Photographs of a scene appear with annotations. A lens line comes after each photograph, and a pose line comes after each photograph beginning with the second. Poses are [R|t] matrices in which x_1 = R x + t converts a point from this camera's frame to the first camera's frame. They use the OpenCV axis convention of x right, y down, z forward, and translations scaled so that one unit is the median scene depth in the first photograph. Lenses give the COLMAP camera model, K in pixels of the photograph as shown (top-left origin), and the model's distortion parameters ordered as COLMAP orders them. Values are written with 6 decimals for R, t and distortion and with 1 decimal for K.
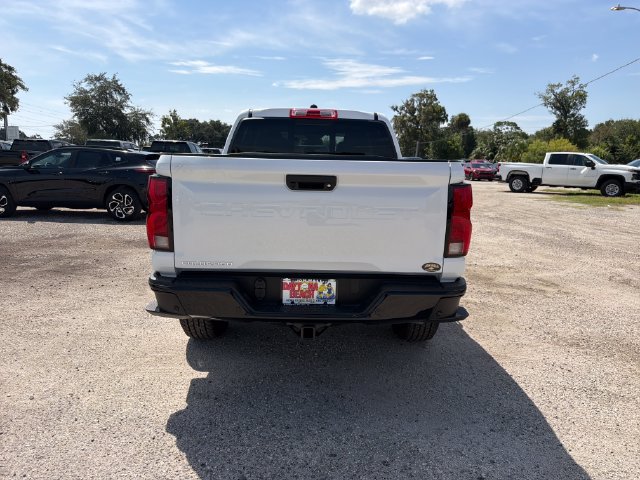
lens RADIAL K [[452.9, 0, 324.7], [0, 452.9, 243.5], [0, 0, 1]] dist [0.047296, -0.056018]
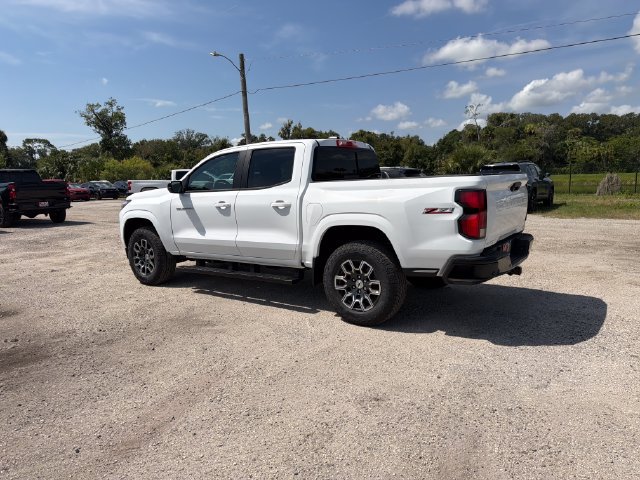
lens RADIAL K [[452.9, 0, 314.4], [0, 452.9, 242.8], [0, 0, 1]] dist [0.047296, -0.056018]
pose [[0.606296, -0.155797, 0.779828, -0.073640], [0.185880, 0.981221, 0.051515, -0.005935], [-0.773210, 0.113721, 0.623870, 0.019158]]
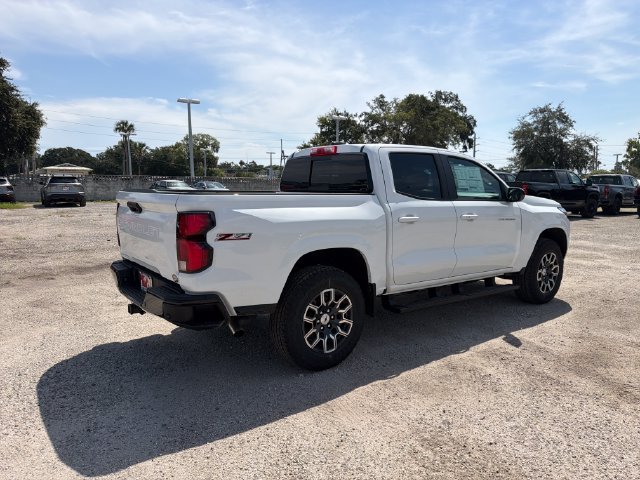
lens RADIAL K [[454.2, 0, 314.8], [0, 454.2, 238.2], [0, 0, 1]] dist [0.037035, -0.037679]
pose [[0.583080, 0.078154, -0.808647, 0.057577], [-0.137542, 0.990490, -0.003447, -0.004072], [0.800687, 0.113233, 0.588284, 0.022352]]
